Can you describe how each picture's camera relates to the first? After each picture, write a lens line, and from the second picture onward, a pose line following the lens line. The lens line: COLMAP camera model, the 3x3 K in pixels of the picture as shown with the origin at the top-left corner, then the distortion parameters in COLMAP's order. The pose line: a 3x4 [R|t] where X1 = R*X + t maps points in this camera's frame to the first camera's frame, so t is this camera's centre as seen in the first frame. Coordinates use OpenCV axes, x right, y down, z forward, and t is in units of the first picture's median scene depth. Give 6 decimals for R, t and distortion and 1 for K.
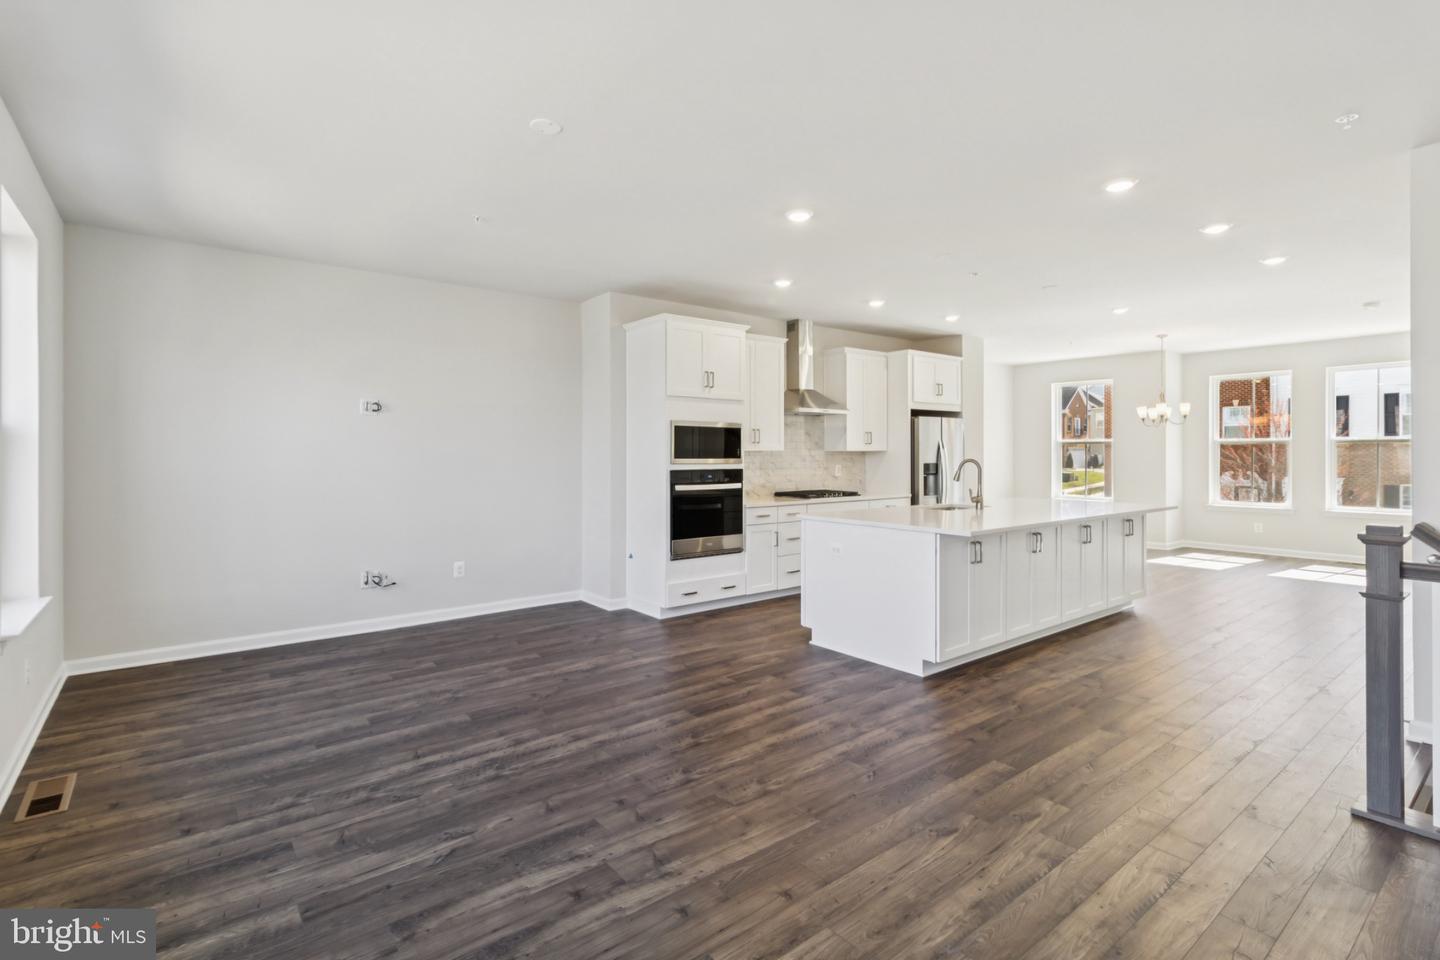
lens RADIAL K [[677.8, 0, 718.3], [0, 677.8, 454.3], [0, 0, 1]] dist [0.018001, 0.000120]
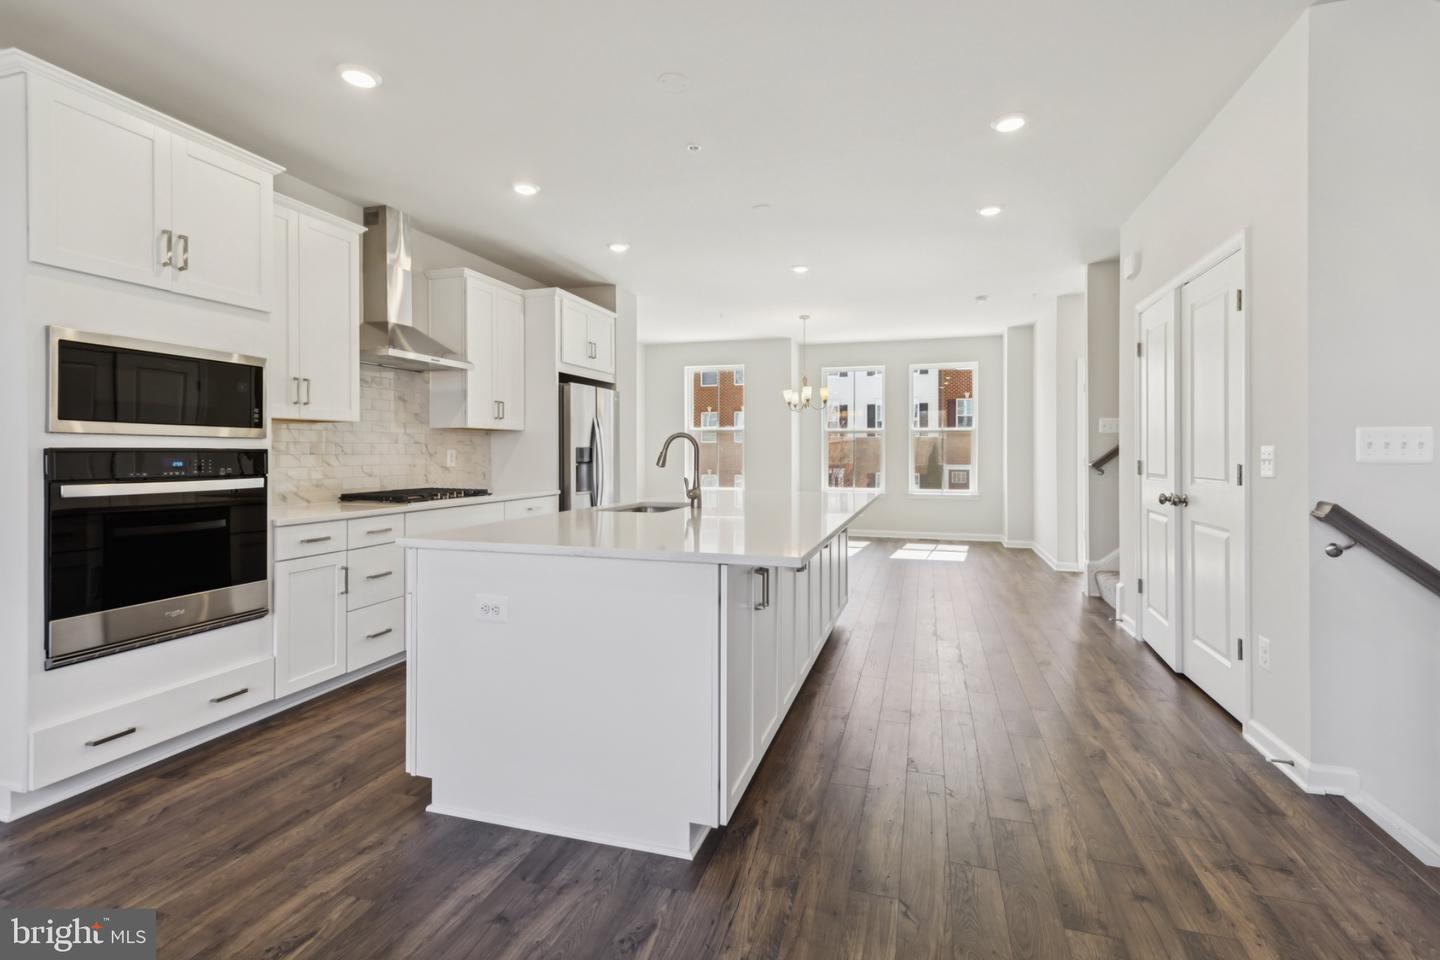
lens RADIAL K [[665.9, 0, 723.7], [0, 665.9, 456.6], [0, 0, 1]] dist [0.001691, 0.000352]
pose [[0.822358, -0.002285, 0.568965, 0.039975], [-0.000709, 0.999987, 0.005041, 0.029155], [-0.568970, -0.004548, 0.822346, 0.486784]]
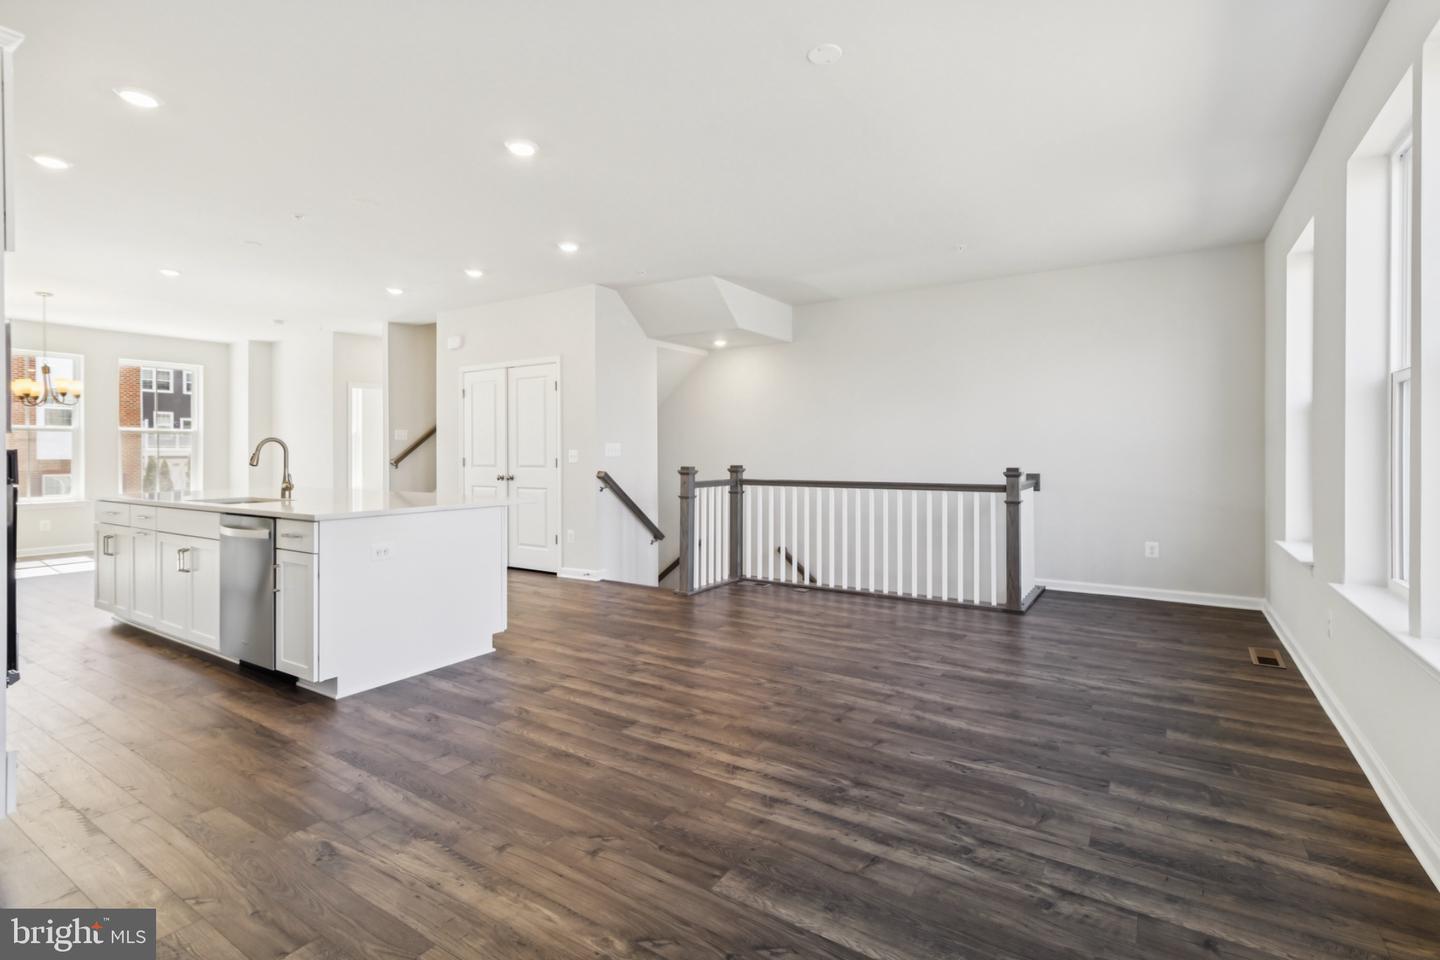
lens RADIAL K [[677.8, 0, 718.3], [0, 677.8, 454.3], [0, 0, 1]] dist [0.018001, 0.000120]
pose [[-0.316019, -0.000638, 0.948753, -0.620765], [0.002437, 0.999996, 0.001484, 0.029516], [-0.948750, 0.002781, -0.316016, 0.821801]]
